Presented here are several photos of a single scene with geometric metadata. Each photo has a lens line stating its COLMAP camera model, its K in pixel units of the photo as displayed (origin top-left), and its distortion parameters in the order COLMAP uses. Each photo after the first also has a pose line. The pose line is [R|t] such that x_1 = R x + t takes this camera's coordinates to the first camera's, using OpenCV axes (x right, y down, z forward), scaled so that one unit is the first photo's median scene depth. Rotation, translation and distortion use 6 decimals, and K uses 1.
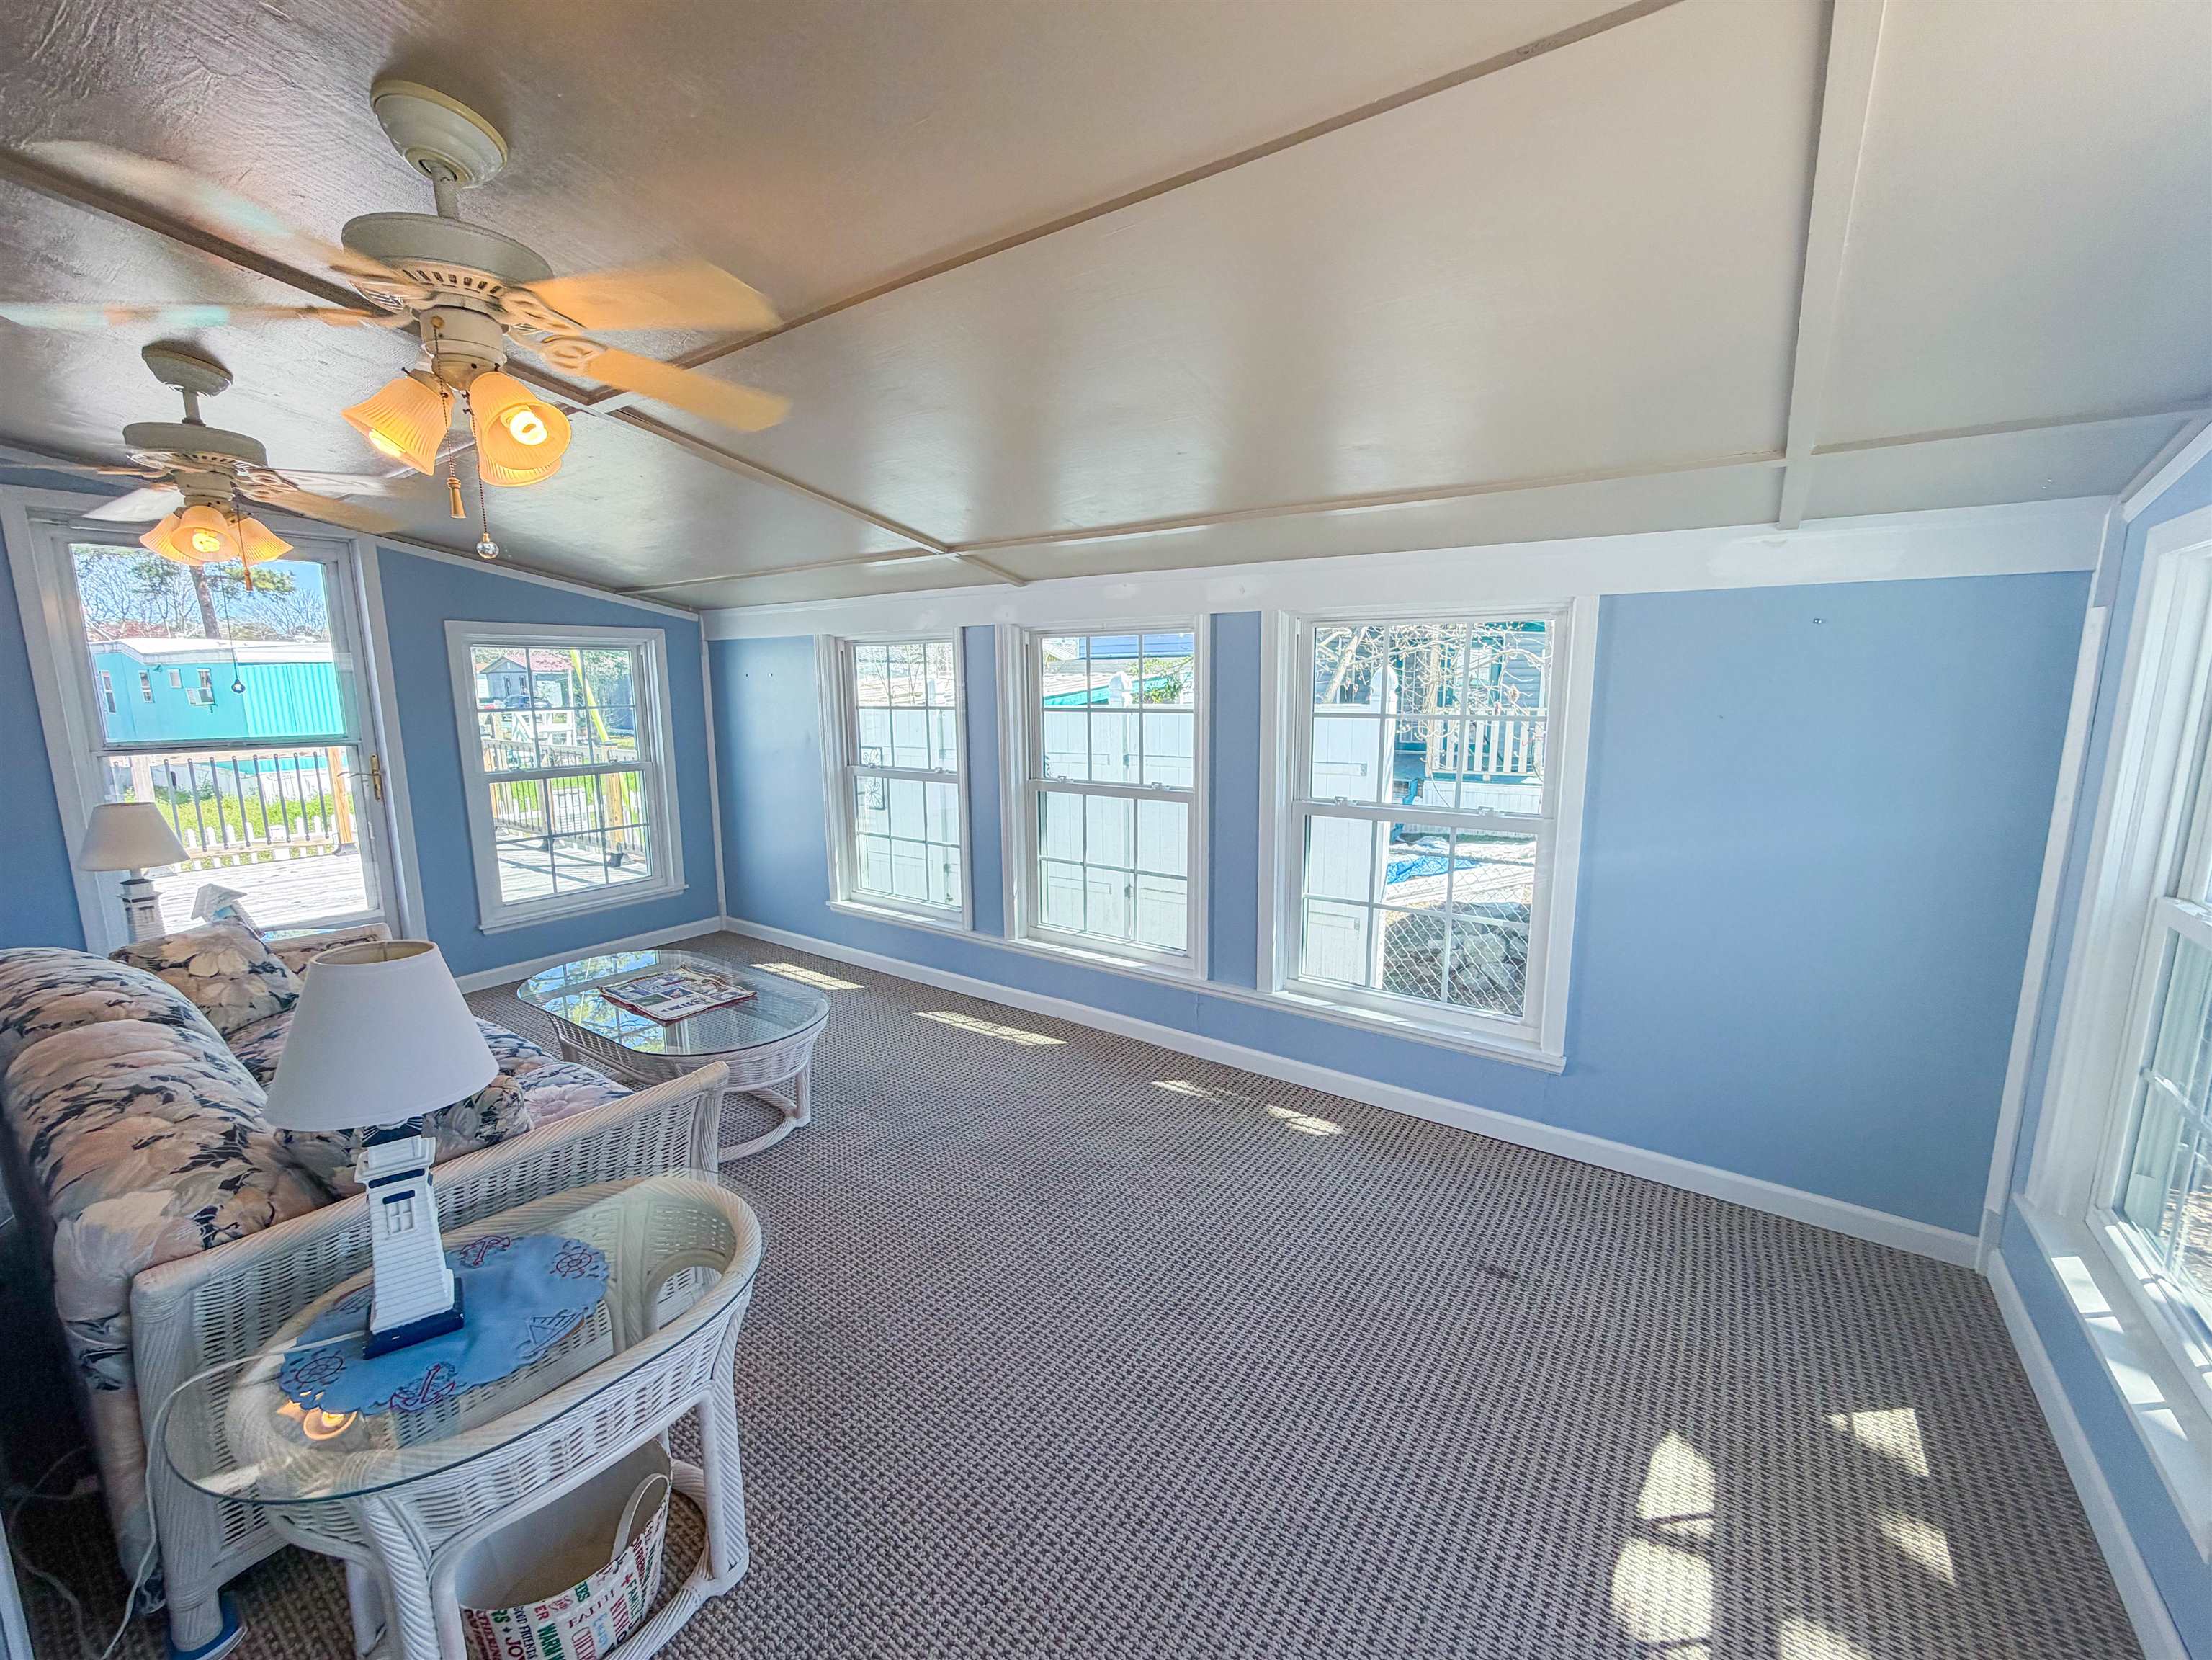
lens RADIAL K [[899.6, 0, 1117.4], [0, 899.6, 827.1], [0, 0, 1]] dist [0.000408, 0.000555]
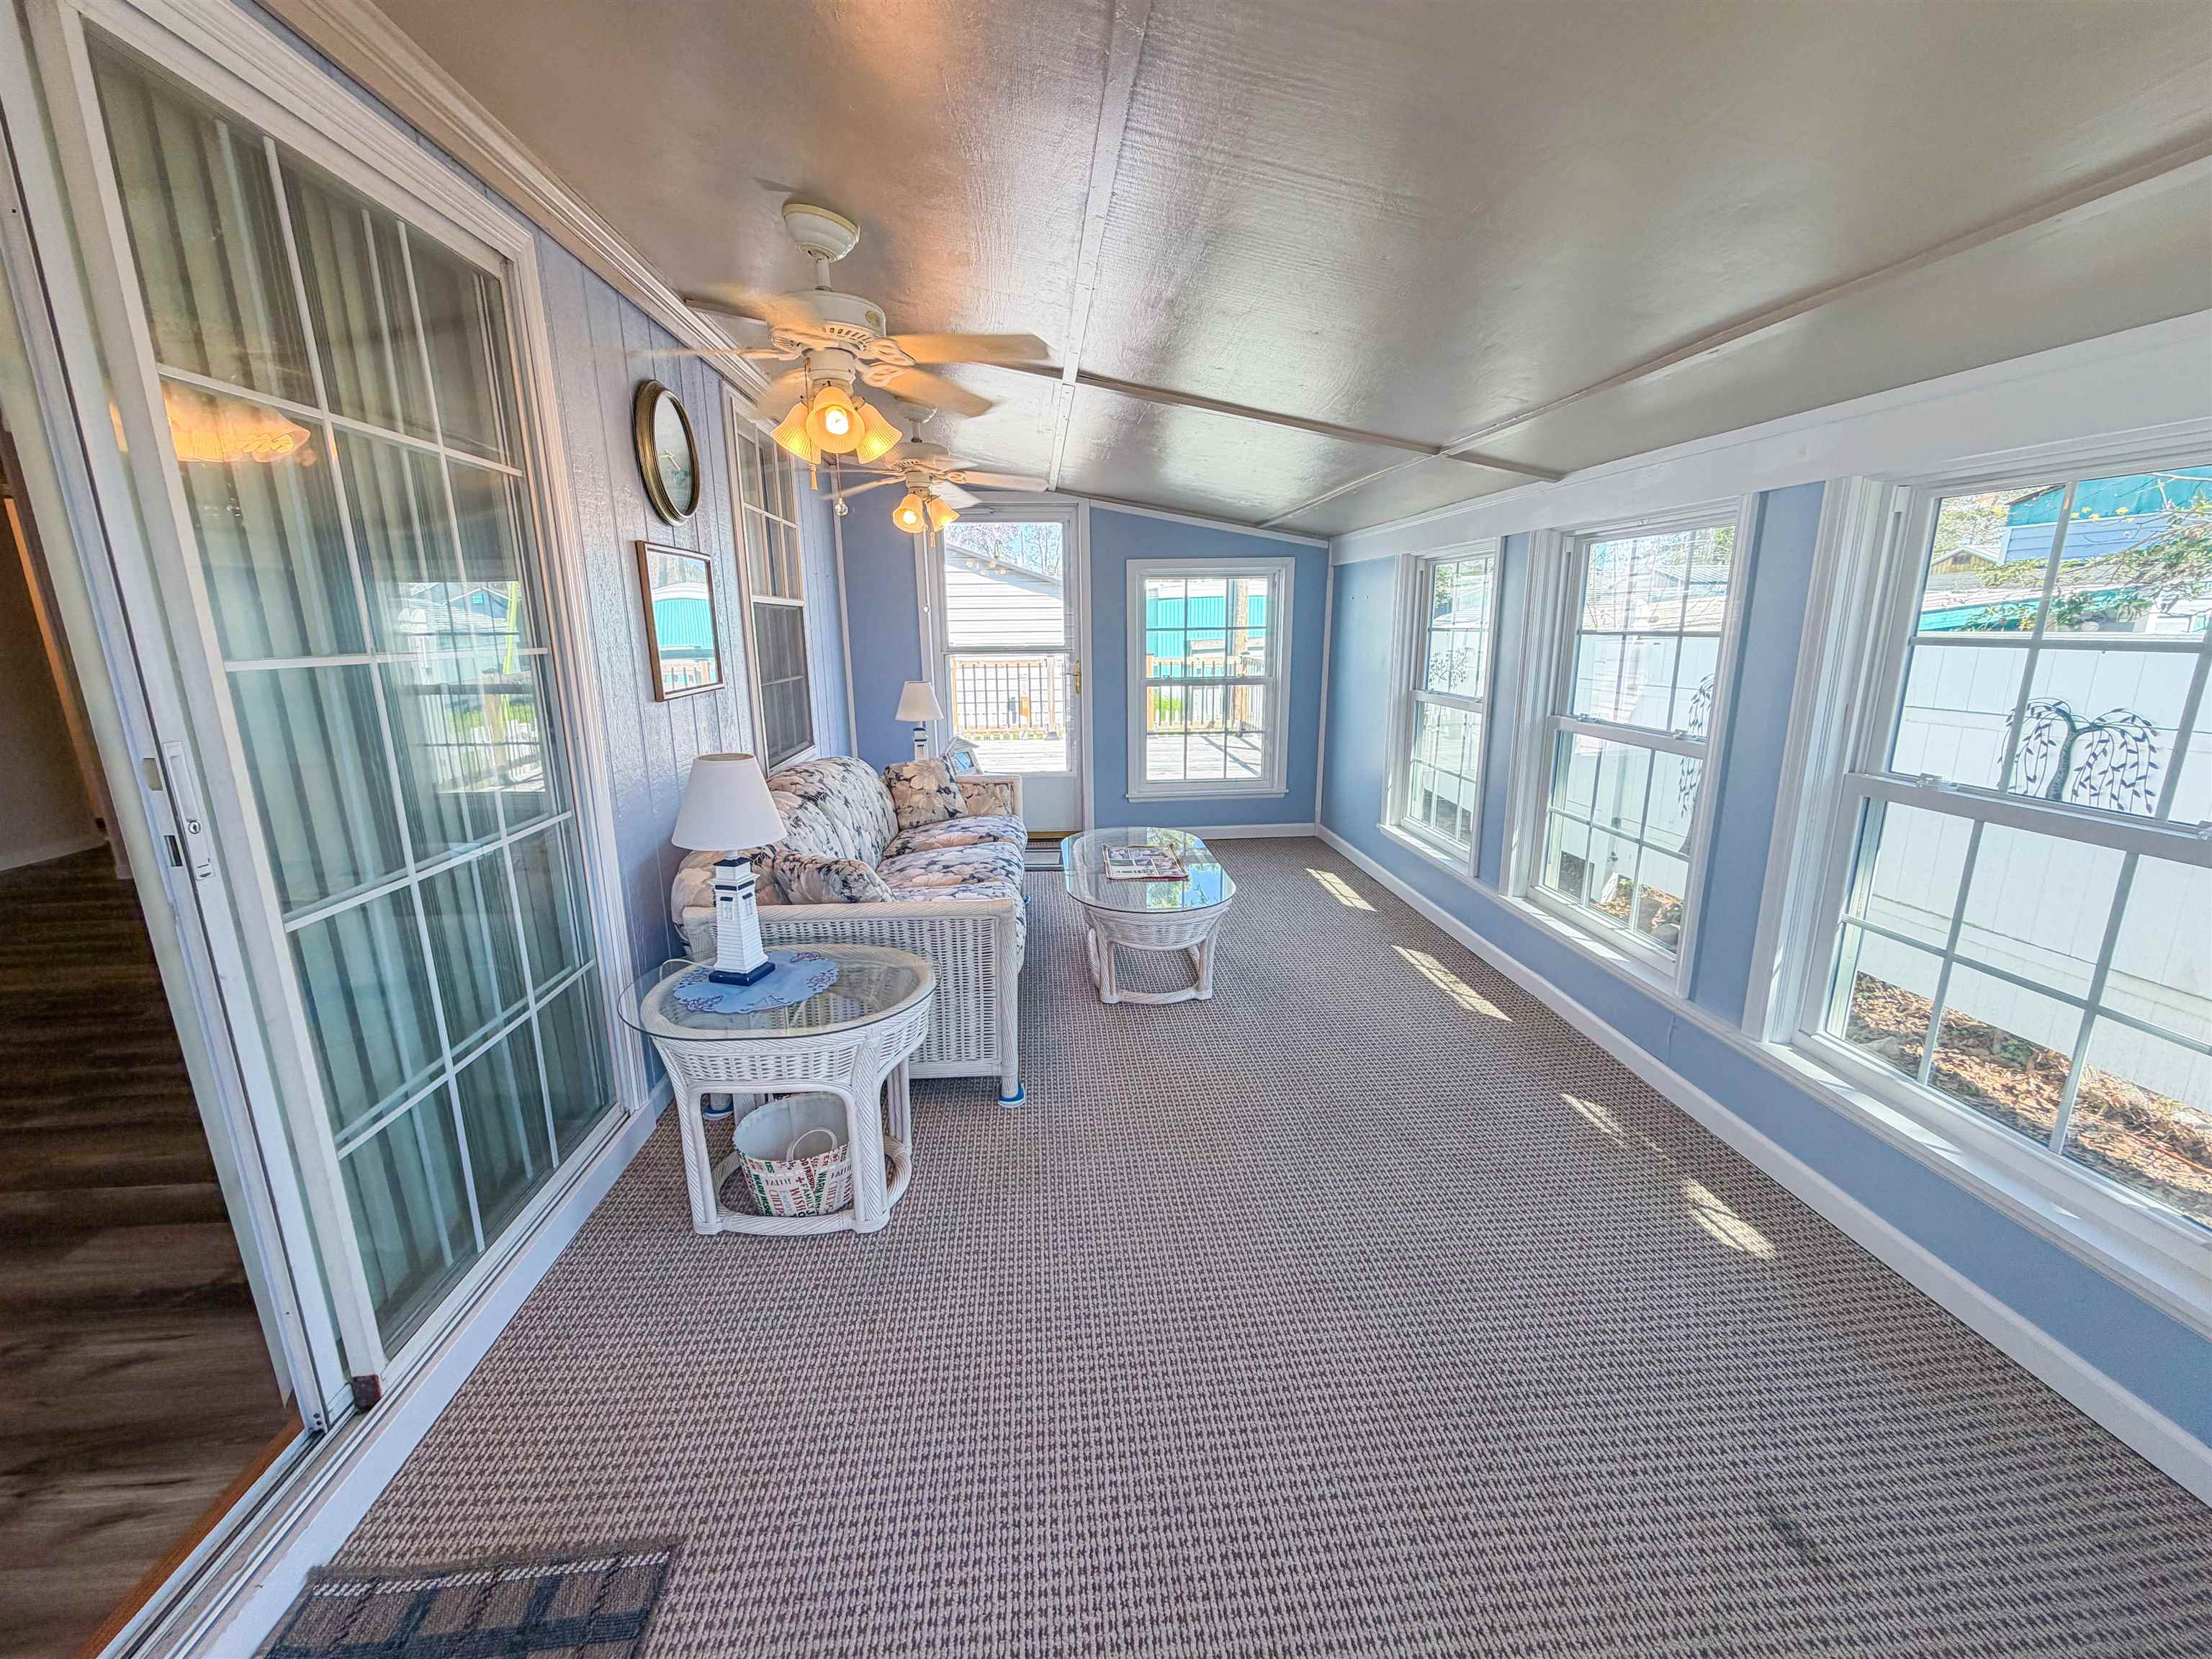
lens RADIAL K [[899.5, 0, 1118.5], [0, 899.5, 833.7], [0, 0, 1]] dist [0.000408, 0.000555]
pose [[0.639531, 0.176845, -0.748149, 0.313806], [-0.115221, 0.984239, 0.134158, -0.010656], [0.760082, 0.000404, 0.649827, 0.145654]]
